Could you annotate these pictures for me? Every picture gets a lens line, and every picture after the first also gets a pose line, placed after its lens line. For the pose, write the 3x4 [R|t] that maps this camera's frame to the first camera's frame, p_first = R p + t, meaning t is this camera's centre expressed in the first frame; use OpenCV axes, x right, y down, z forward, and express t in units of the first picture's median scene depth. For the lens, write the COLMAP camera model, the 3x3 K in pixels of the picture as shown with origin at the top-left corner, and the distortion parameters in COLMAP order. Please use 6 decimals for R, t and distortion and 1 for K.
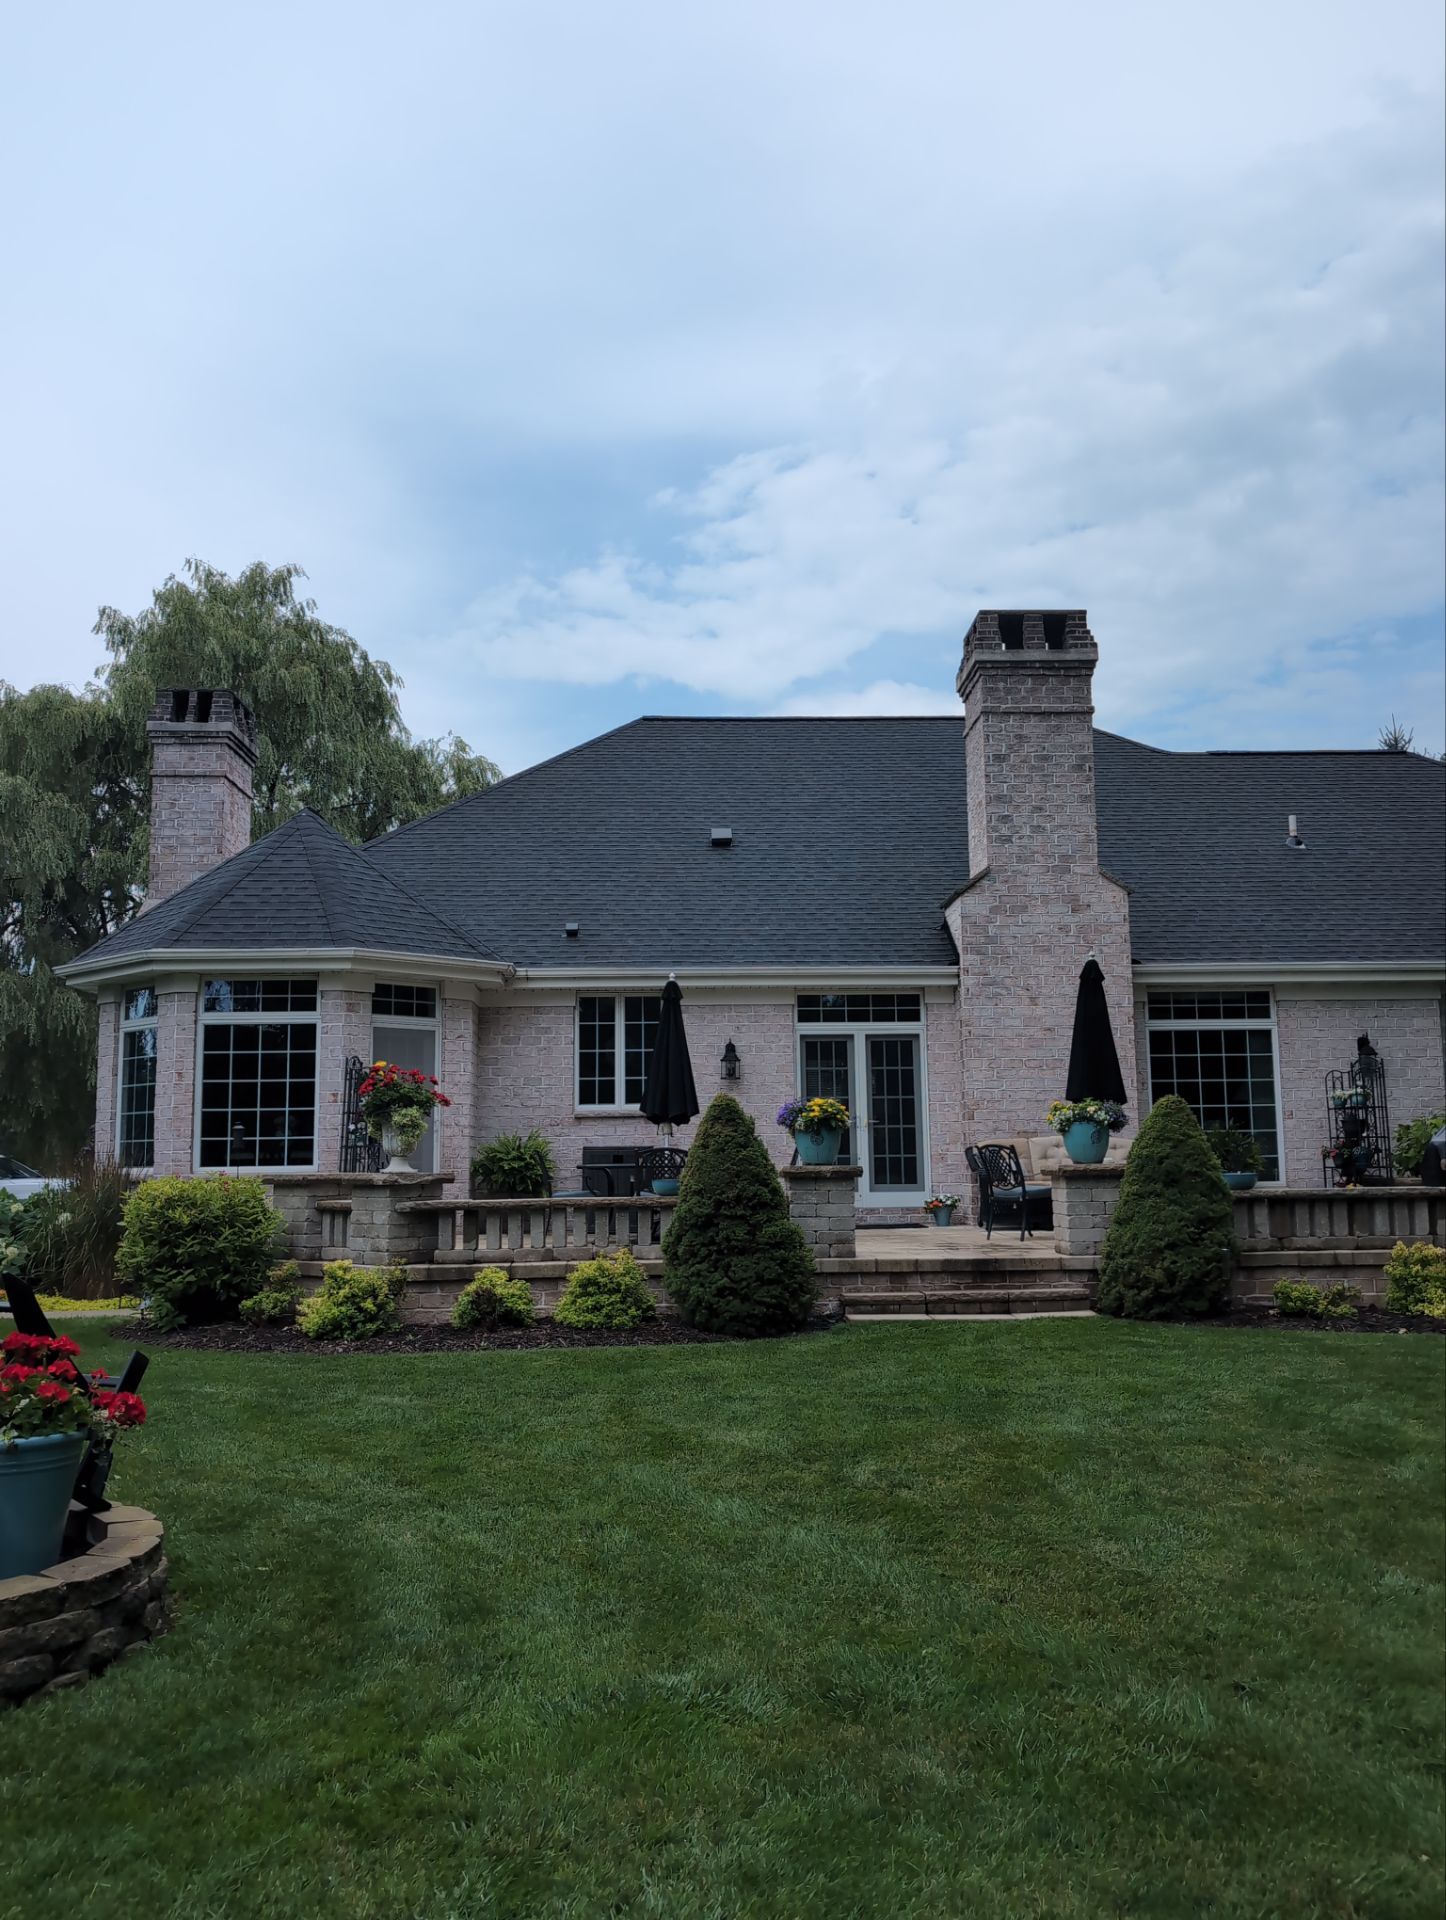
lens RADIAL K [[1614.8, 0, 736.2], [0, 1614.8, 956.4], [0, 0, 1]] dist [0.027006, -0.028824]
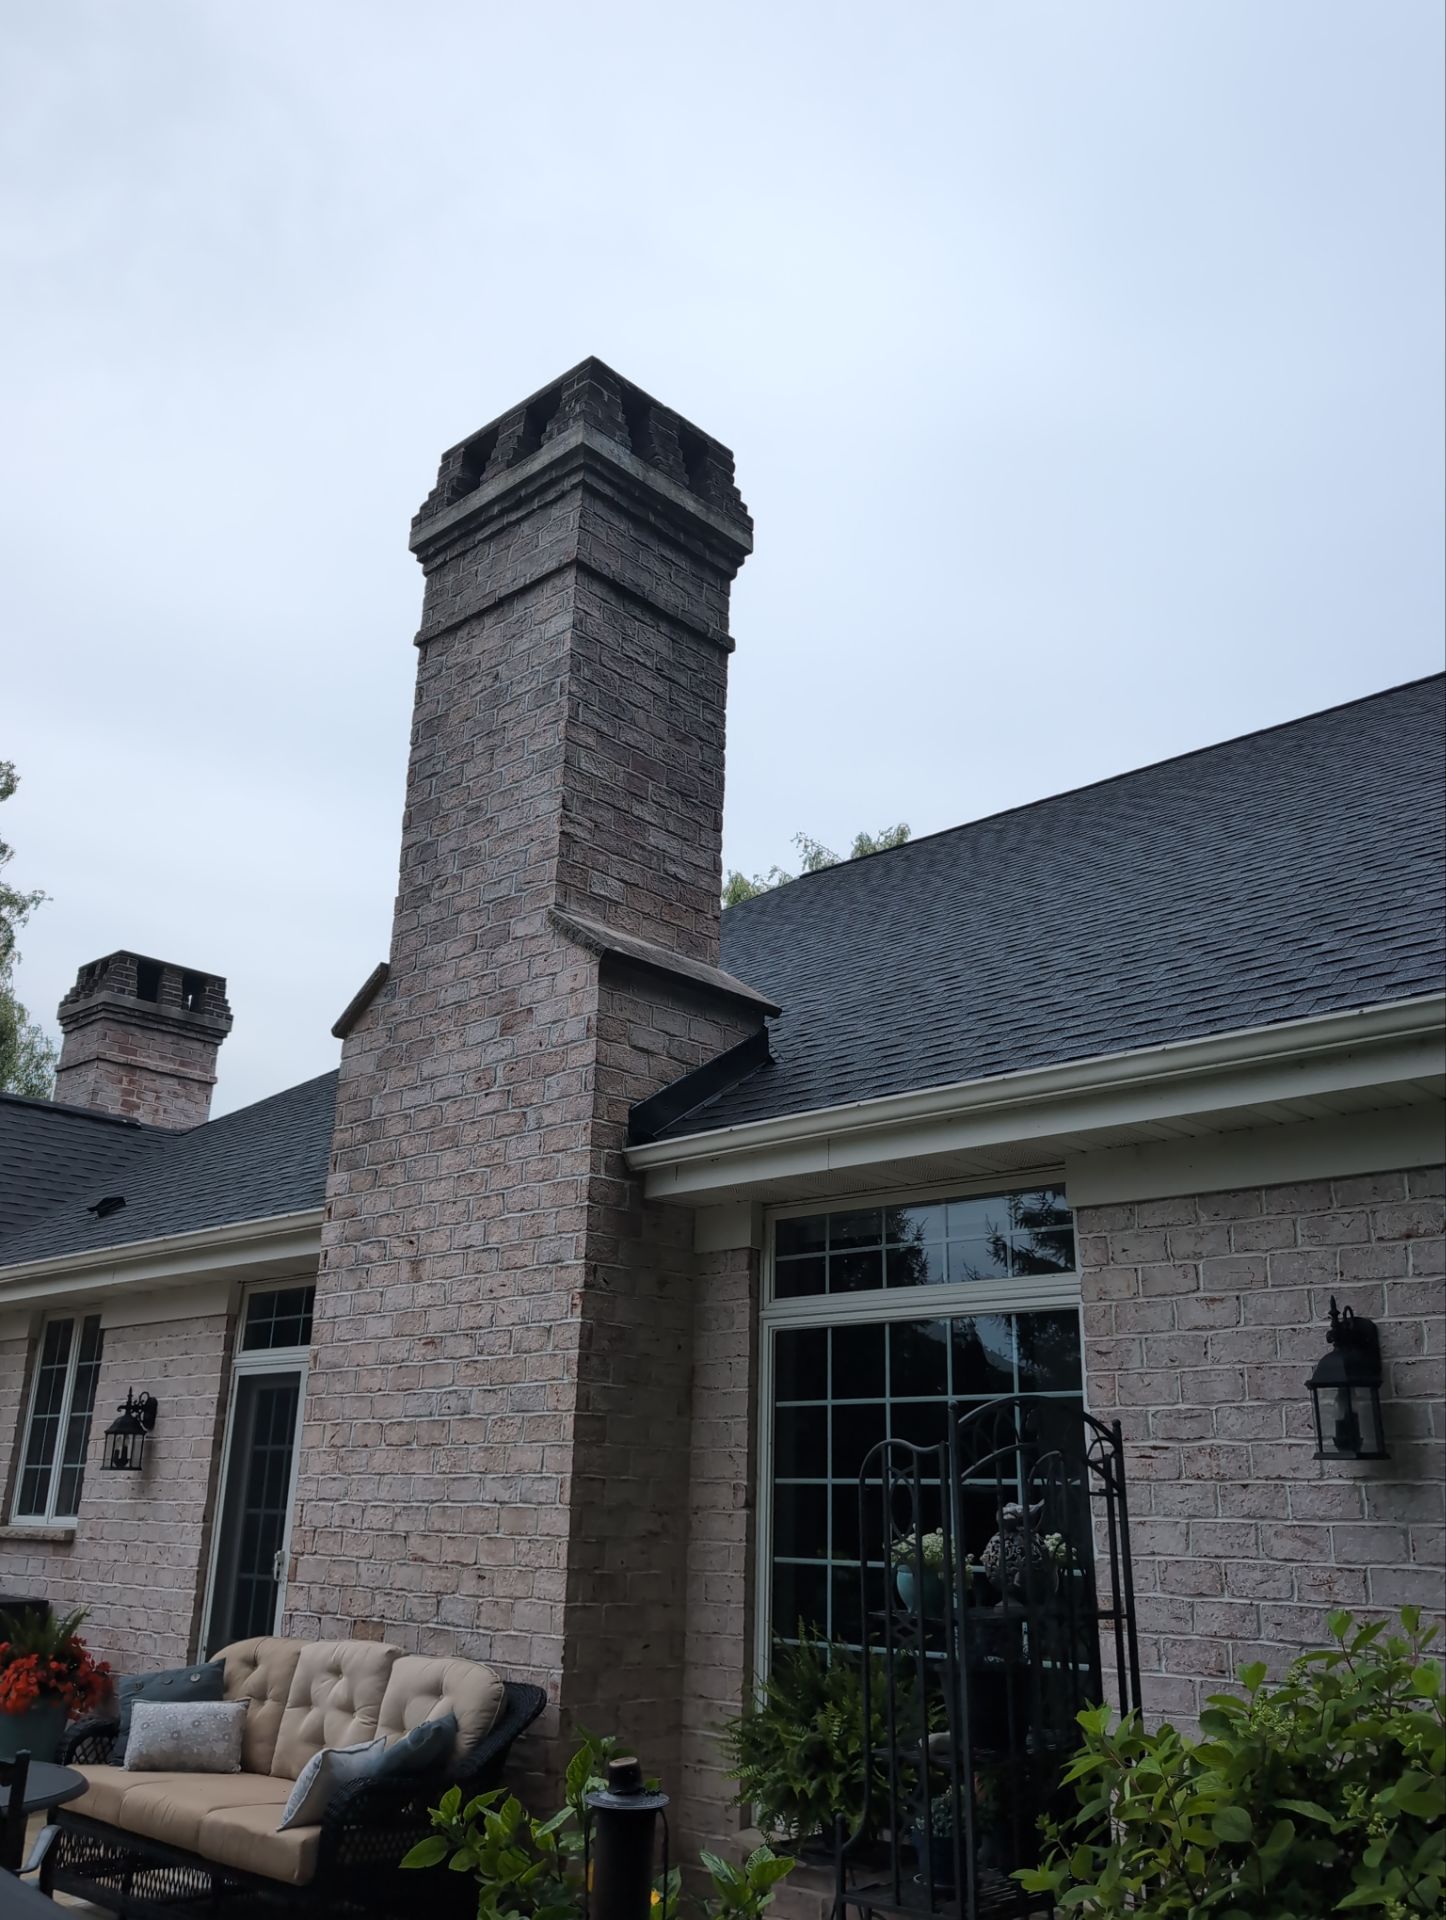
lens RADIAL K [[1614.8, 0, 736.2], [0, 1614.8, 956.4], [0, 0, 1]] dist [0.027006, -0.028824]
pose [[0.705752, -0.205292, -0.678063, 0.715191], [0.059133, 0.970826, -0.232381, 0.068090], [0.705987, 0.123907, 0.697301, 1.046641]]
